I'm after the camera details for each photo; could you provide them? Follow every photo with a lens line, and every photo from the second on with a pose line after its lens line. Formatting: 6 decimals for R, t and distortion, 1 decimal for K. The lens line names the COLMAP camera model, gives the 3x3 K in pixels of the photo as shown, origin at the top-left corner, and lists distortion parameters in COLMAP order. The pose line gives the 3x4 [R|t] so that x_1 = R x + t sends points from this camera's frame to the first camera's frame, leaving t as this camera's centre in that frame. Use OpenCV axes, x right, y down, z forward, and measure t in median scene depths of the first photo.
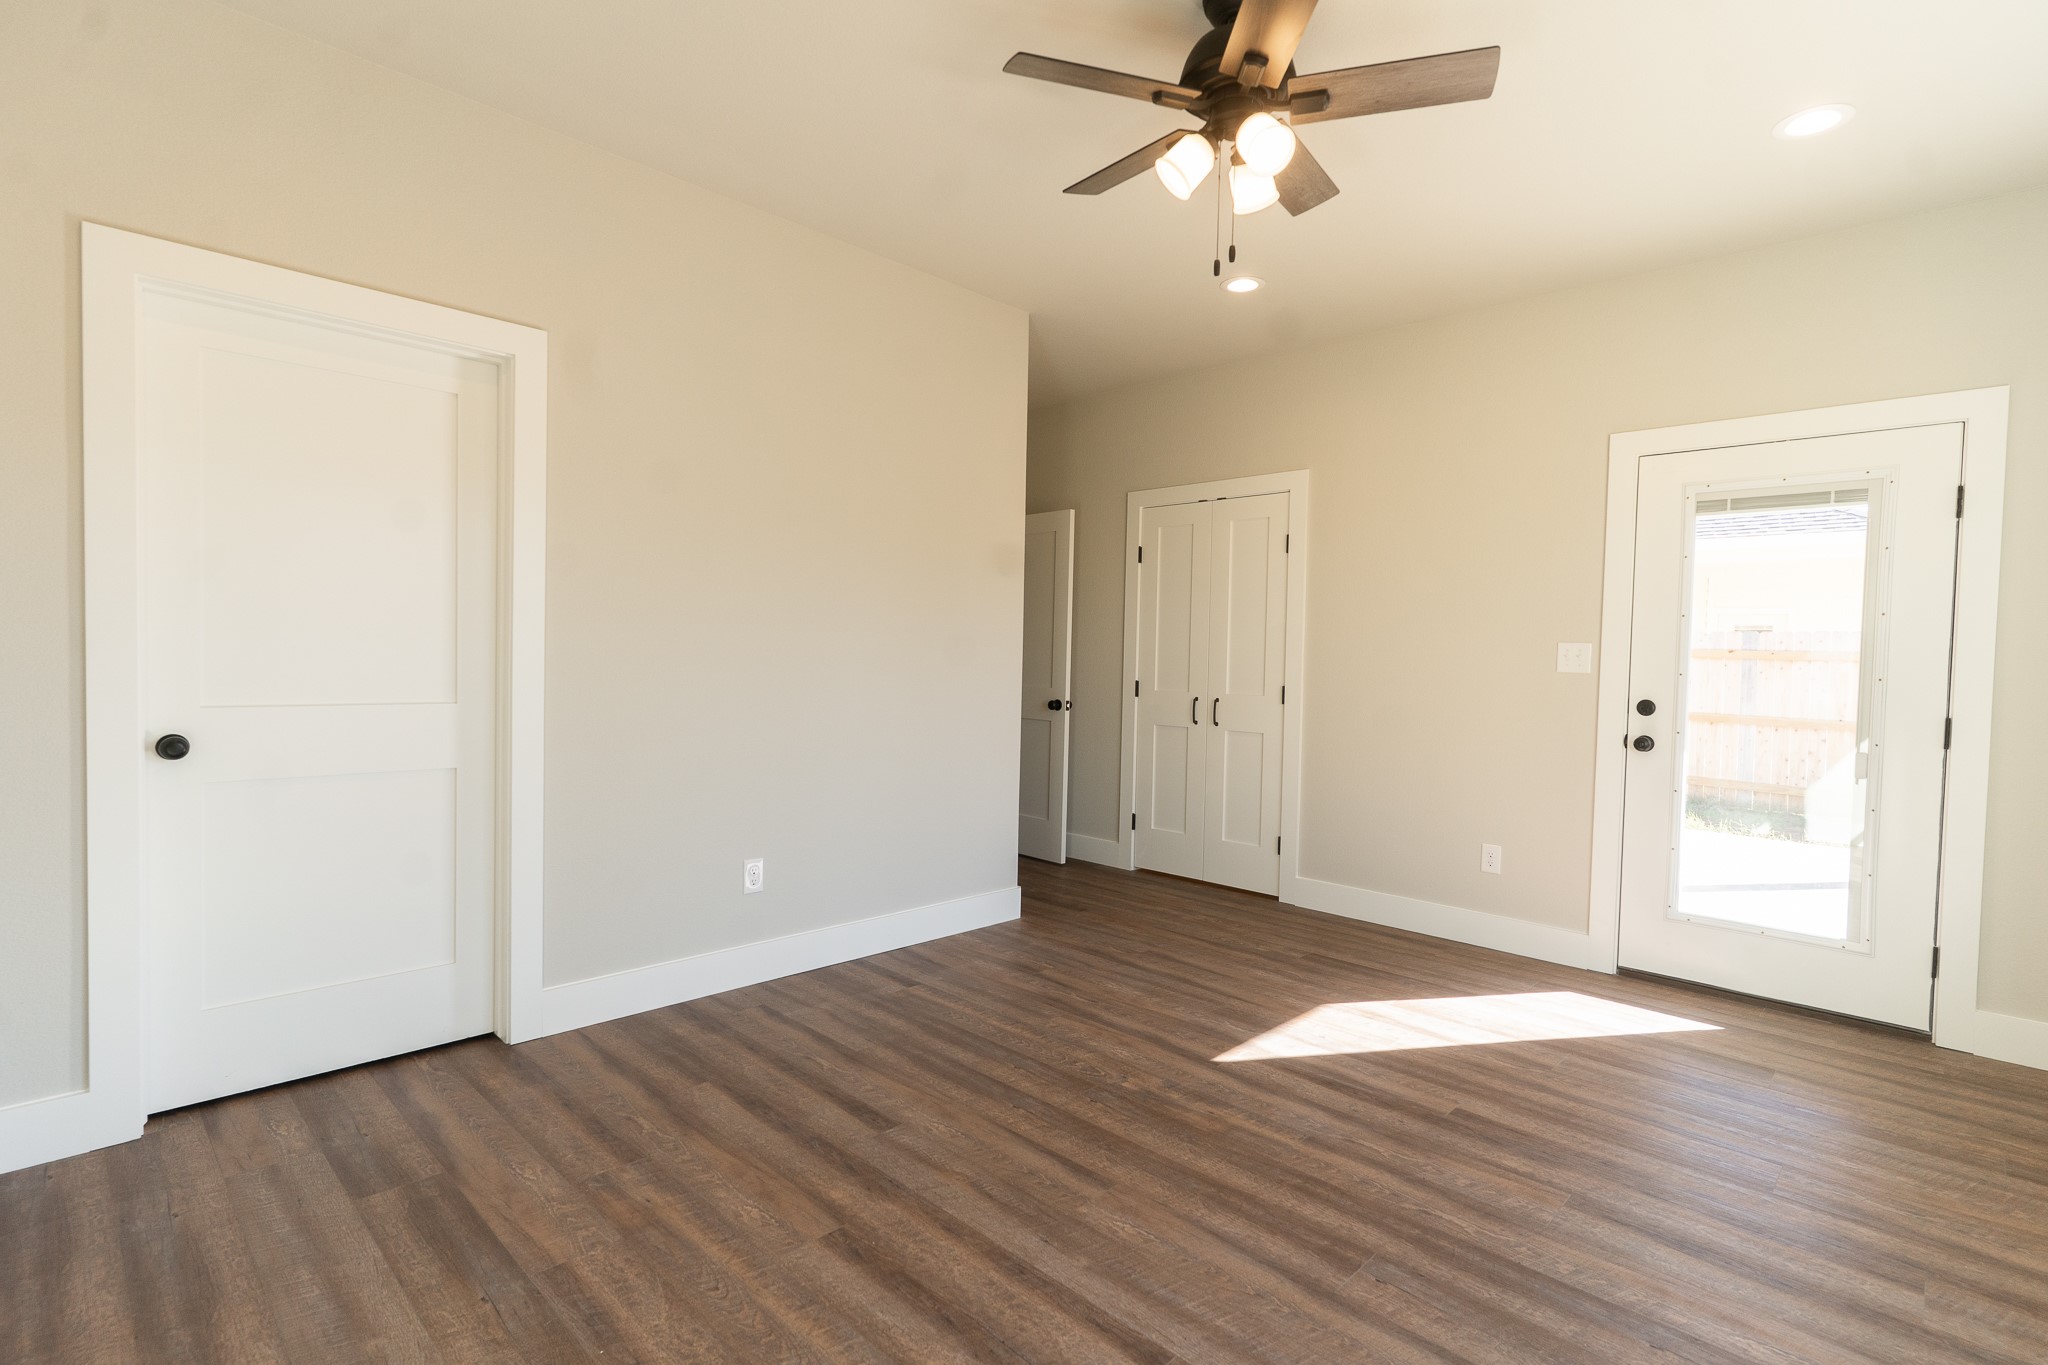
lens RADIAL K [[983.4, 0, 1020.7], [0, 983.4, 684.5], [0, 0, 1]] dist [0.006123, 0.000457]
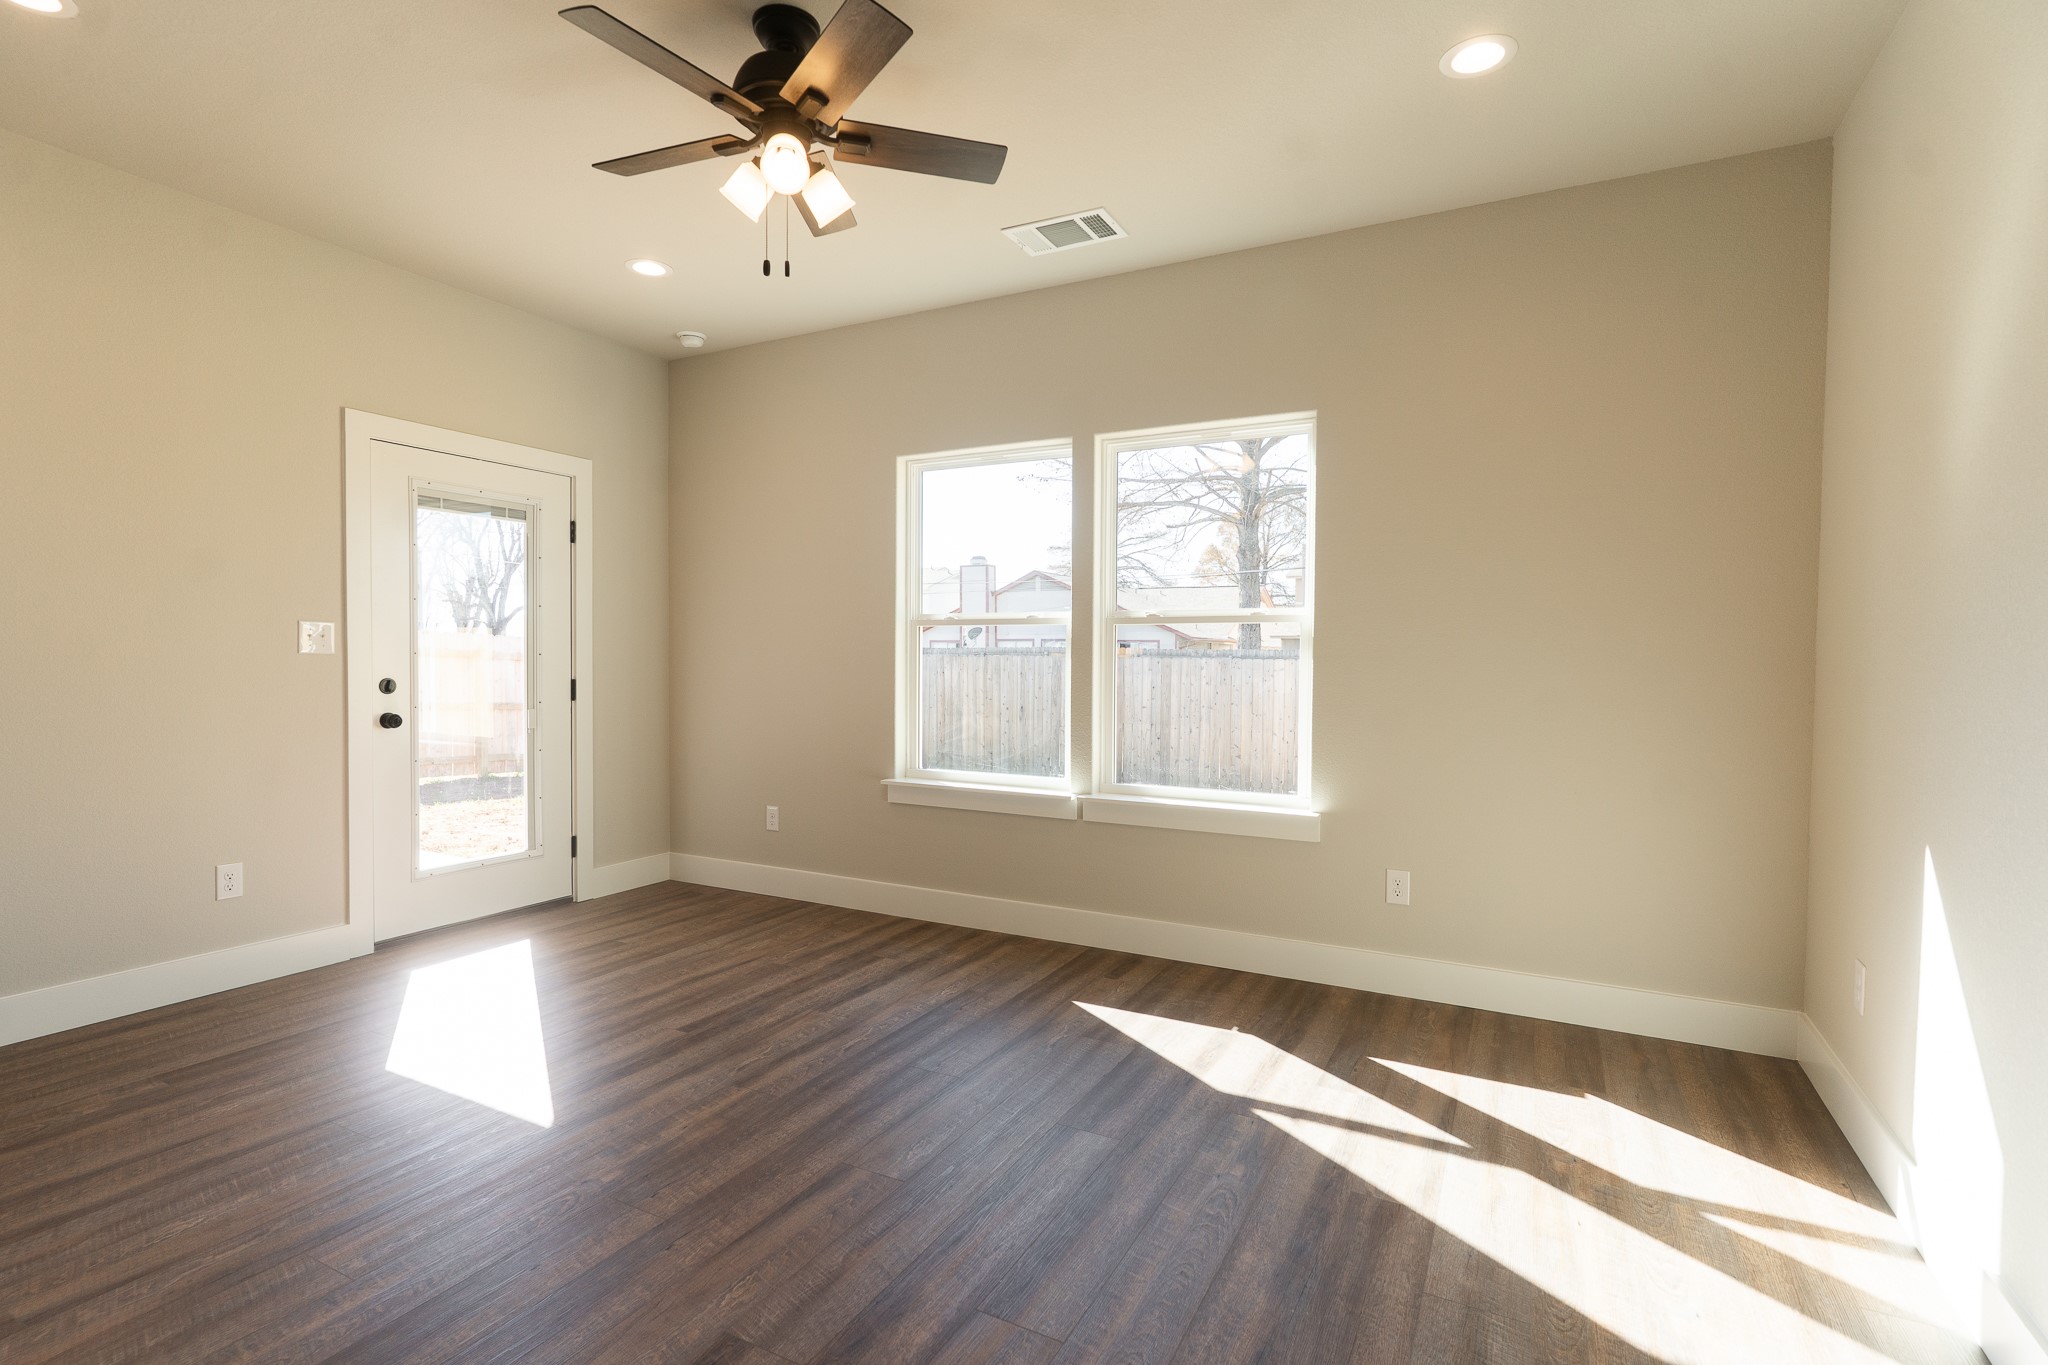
lens RADIAL K [[983.4, 0, 1020.7], [0, 983.4, 684.5], [0, 0, 1]] dist [0.006123, 0.000457]
pose [[-0.286833, -0.053860, 0.956465, -0.616682], [0.013011, 0.998107, 0.060107, -0.035734], [-0.957892, 0.029686, -0.285589, 0.741795]]
